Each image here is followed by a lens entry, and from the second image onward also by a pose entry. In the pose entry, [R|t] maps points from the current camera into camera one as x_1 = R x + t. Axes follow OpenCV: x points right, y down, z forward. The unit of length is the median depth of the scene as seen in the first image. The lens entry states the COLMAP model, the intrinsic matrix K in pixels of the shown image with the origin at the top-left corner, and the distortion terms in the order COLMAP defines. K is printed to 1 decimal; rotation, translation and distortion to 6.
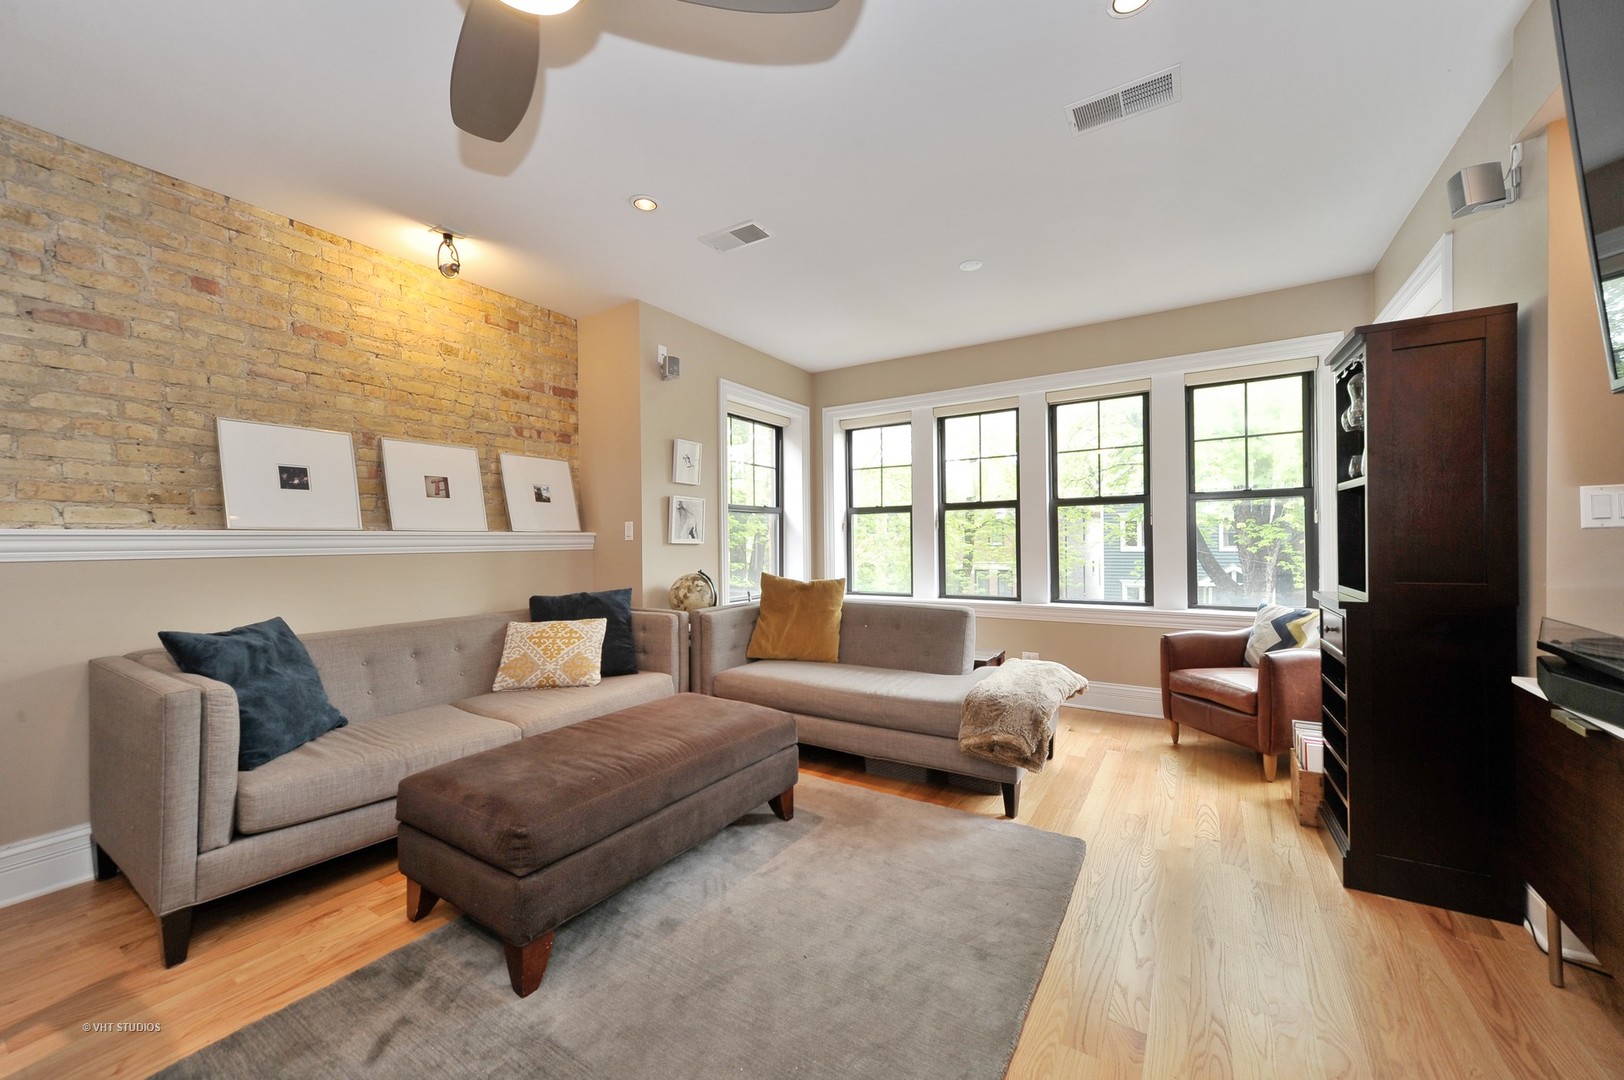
lens RADIAL K [[614.3, 0, 814.7], [0, 614.3, 541.8], [0, 0, 1]] dist [0.000497, 0.006300]
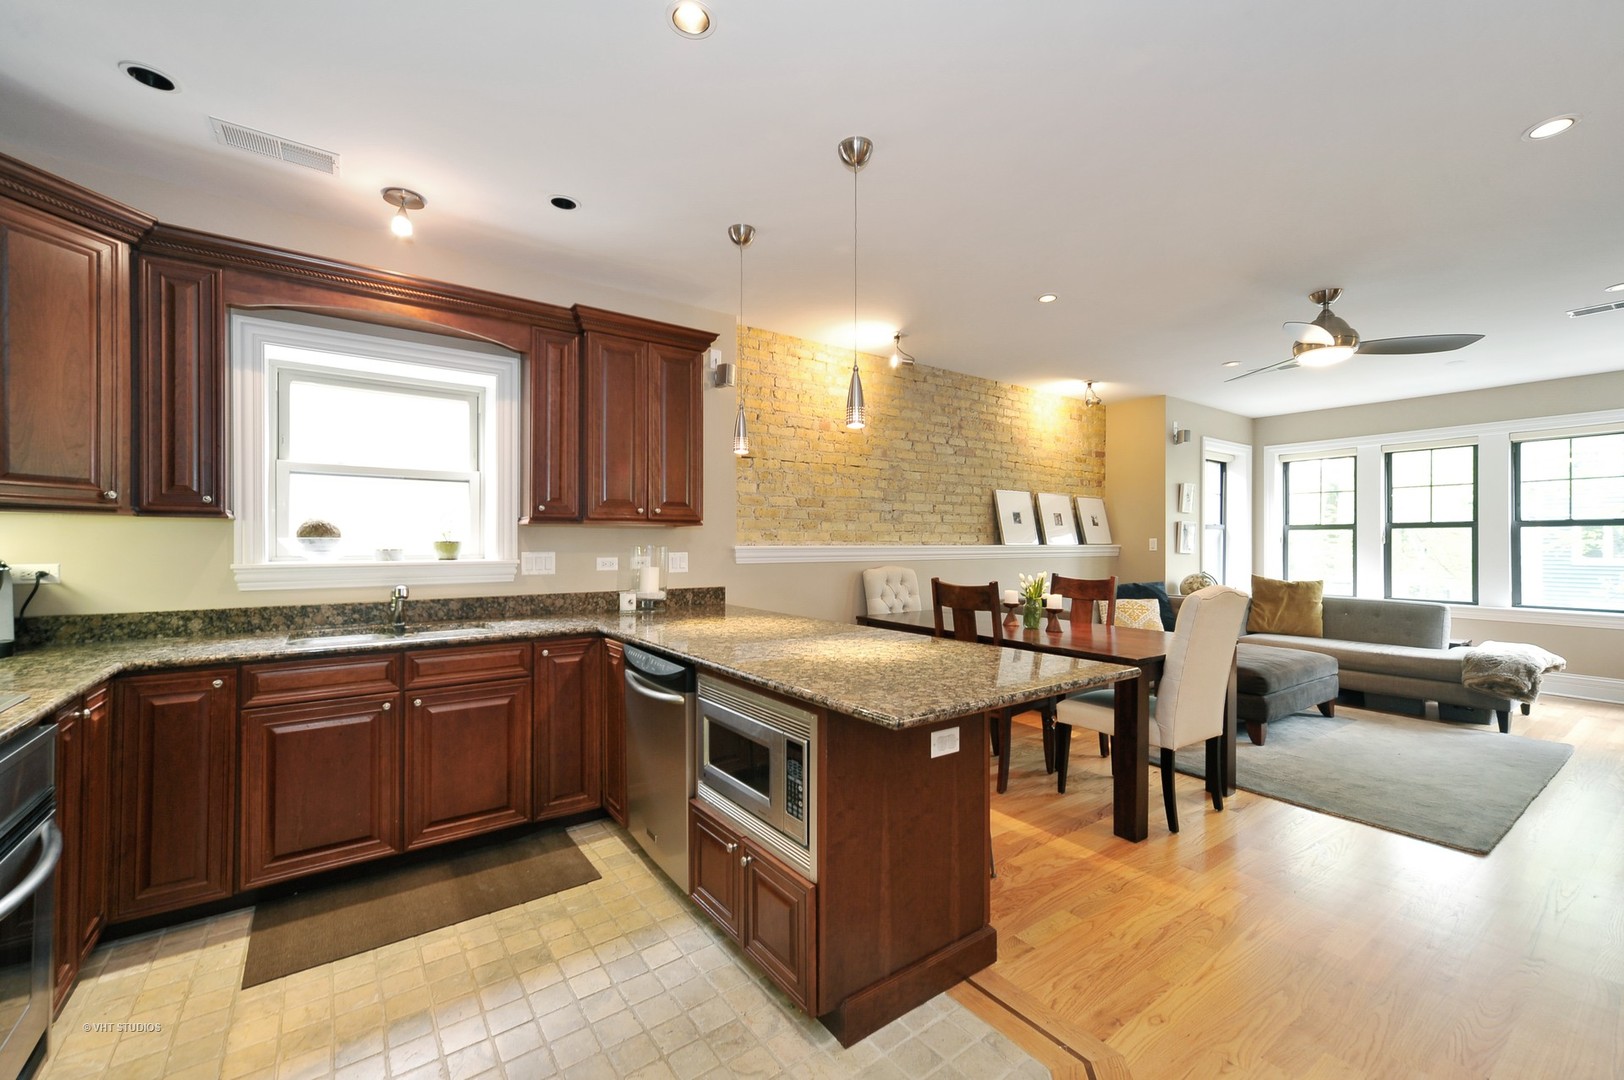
lens RADIAL K [[660.4, 0, 811.8], [0, 660.4, 543.9], [0, 0, 1]] dist [0.008643, 0.000093]
pose [[0.928550, 0.013659, -0.370955, -0.610065], [-0.012571, 0.999907, 0.005352, -0.022490], [0.370994, -0.000306, 0.928635, -1.088380]]
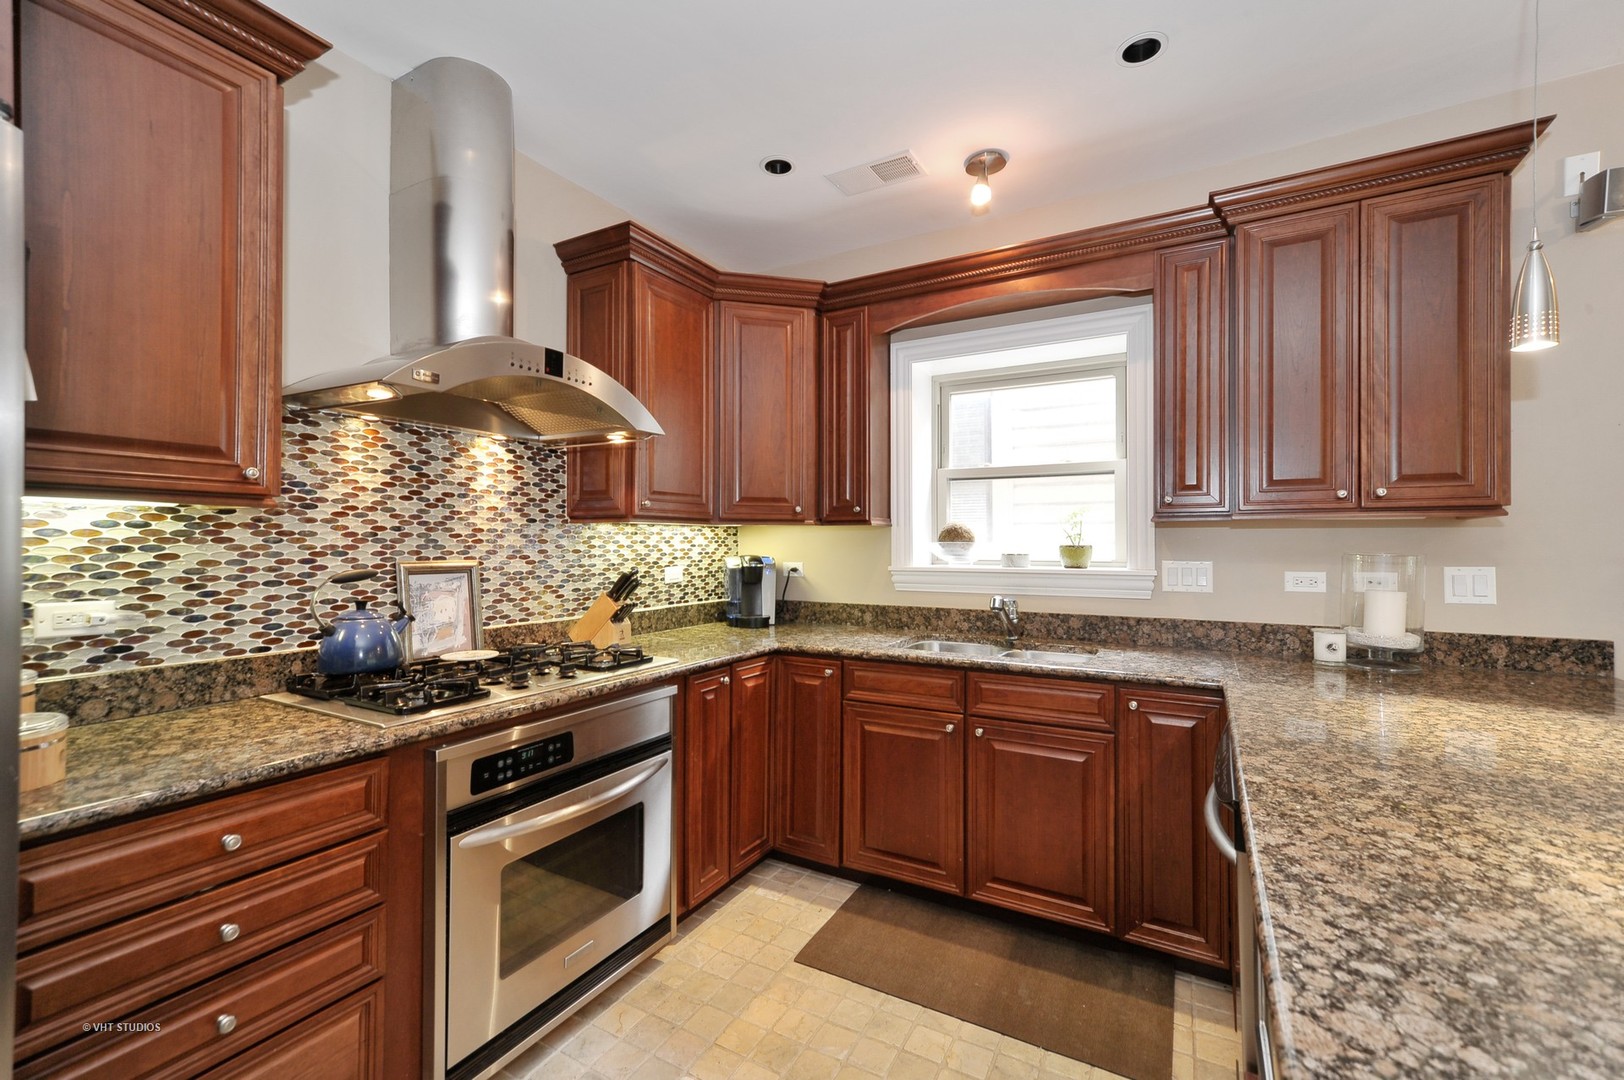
lens RADIAL K [[686.2, 0, 812.0], [0, 686.2, 540.0], [0, 0, 1]] dist [0.010051, 0.000748]
pose [[0.047175, 0.007756, -0.998857, -0.635818], [-0.001842, 0.999969, 0.007678, -0.027849], [0.998885, 0.001478, 0.047188, -0.716563]]
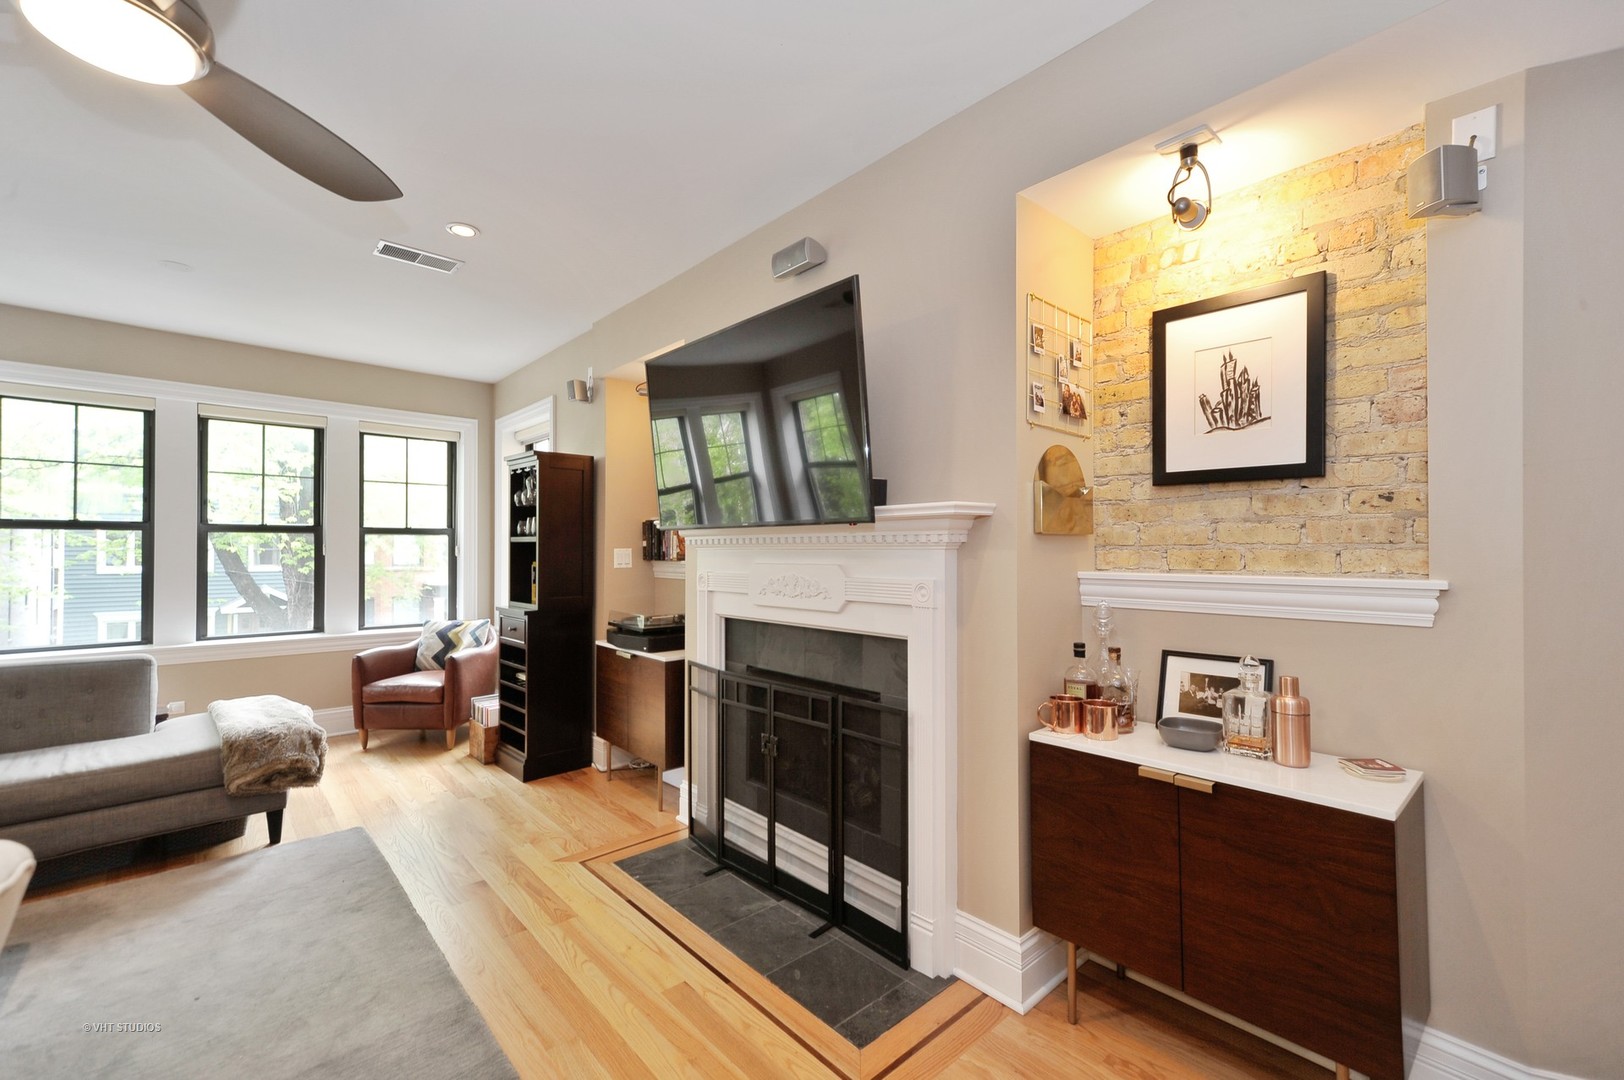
lens RADIAL K [[686.2, 0, 812.0], [0, 686.2, 540.0], [0, 0, 1]] dist [0.010051, 0.000748]
pose [[0.266881, 0.026845, 0.963355, -0.505149], [-0.002819, 0.999629, -0.027075, -0.032538], [-0.963725, 0.004510, 0.266858, -0.168949]]
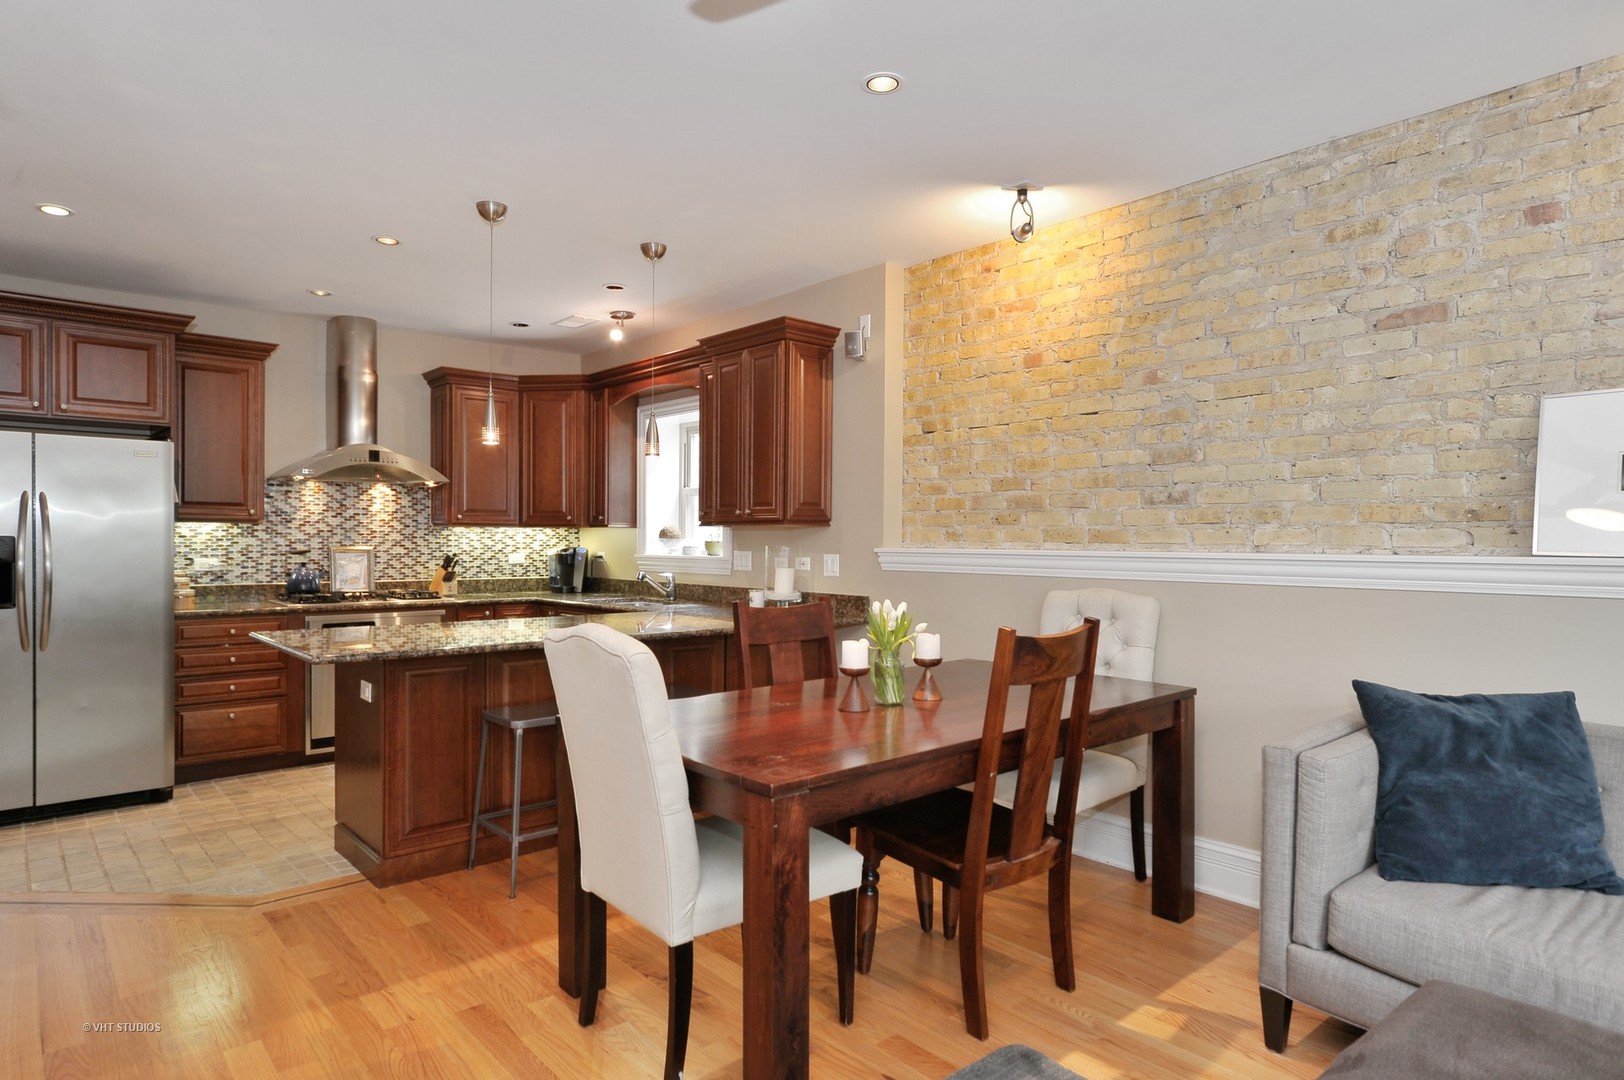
lens RADIAL K [[922.2, 0, 813.6], [0, 922.2, 550.8], [0, 0, 1]] dist [-0.001449, 0.002115]
pose [[-0.278584, 0.023032, -0.960136, 0.243271], [-0.002251, 0.999694, 0.024634, -0.041596], [0.960409, 0.009024, -0.278447, 0.421320]]
